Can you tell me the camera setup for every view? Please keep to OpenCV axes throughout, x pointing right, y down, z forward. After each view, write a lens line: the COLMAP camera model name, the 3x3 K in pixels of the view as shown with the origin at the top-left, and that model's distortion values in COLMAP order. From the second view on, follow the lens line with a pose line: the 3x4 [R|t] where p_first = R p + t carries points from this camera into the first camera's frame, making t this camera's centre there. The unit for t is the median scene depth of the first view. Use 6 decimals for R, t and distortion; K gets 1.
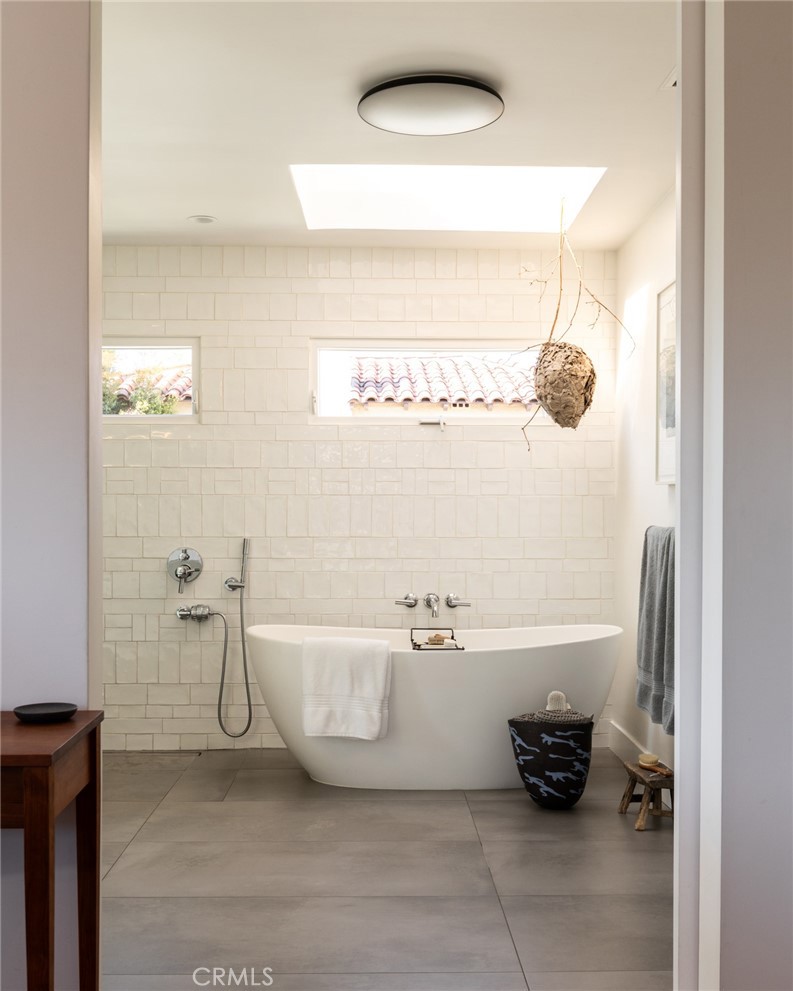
lens RADIAL K [[1267.8, 0, 396.5], [0, 1267.8, 495.5], [0, 0, 1]] dist [0.007041, -0.003036]
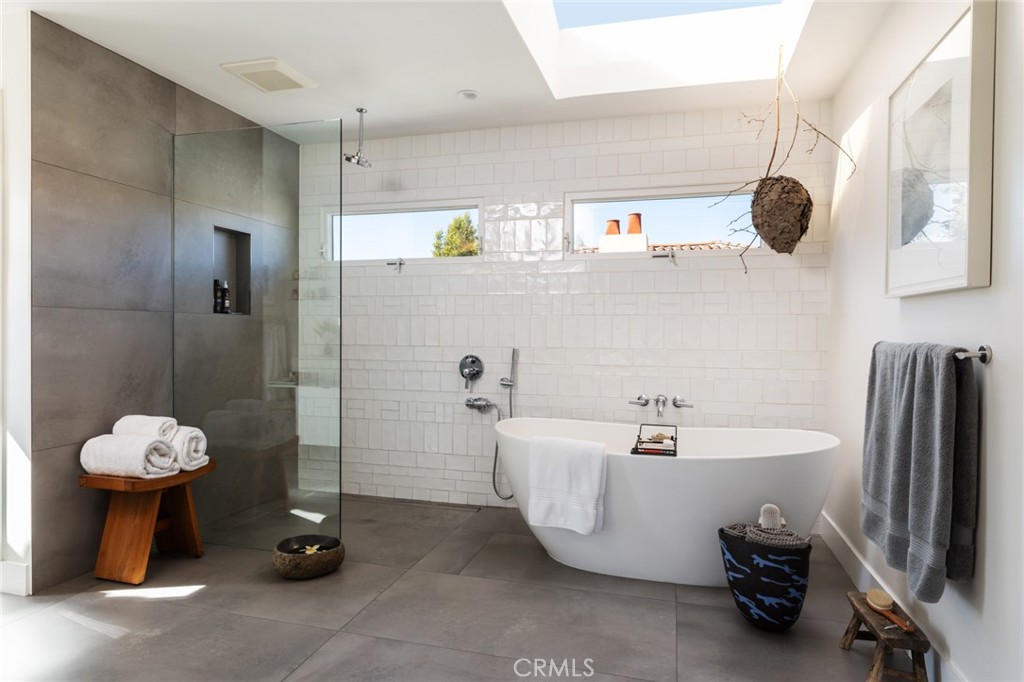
lens RADIAL K [[582.6, 0, 512.9], [0, 582.6, 336.4], [0, 0, 1]] dist [-0.000498, -0.000277]
pose [[0.956904, 0.006355, -0.290335, 0.064080], [-0.001209, 0.999839, 0.017901, 0.012642], [0.290402, -0.016779, 0.956758, 0.499247]]
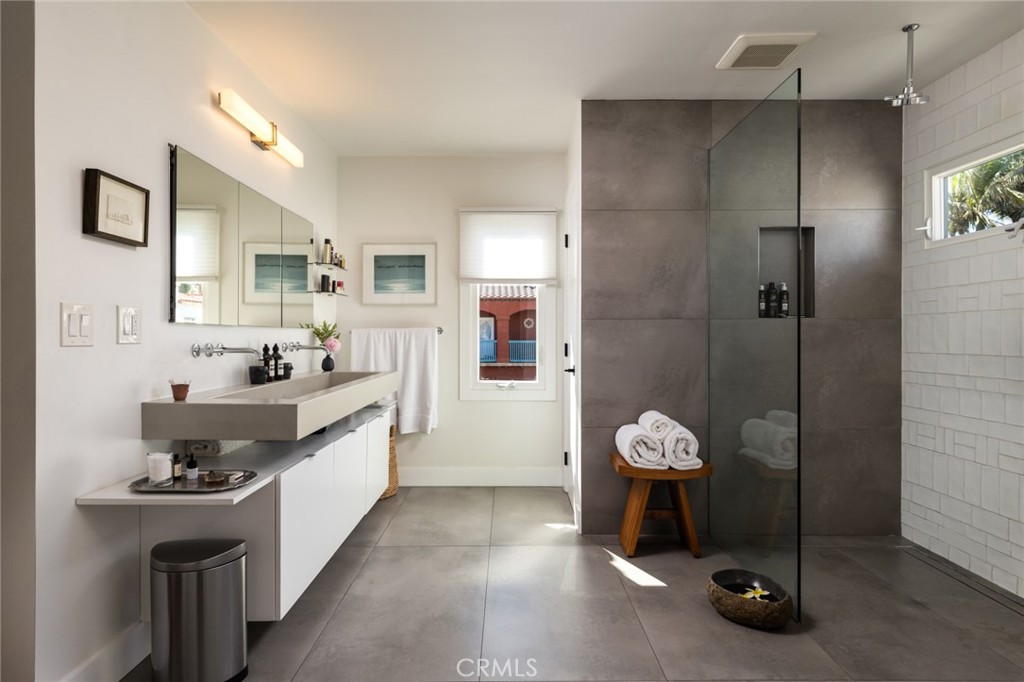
lens RADIAL K [[582.6, 0, 512.9], [0, 582.6, 336.4], [0, 0, 1]] dist [-0.000498, -0.000277]
pose [[-0.014445, -0.005001, -0.999883, 0.191125], [0.015064, 0.999873, -0.005219, 0.018252], [0.999782, -0.015137, -0.014368, 0.777465]]
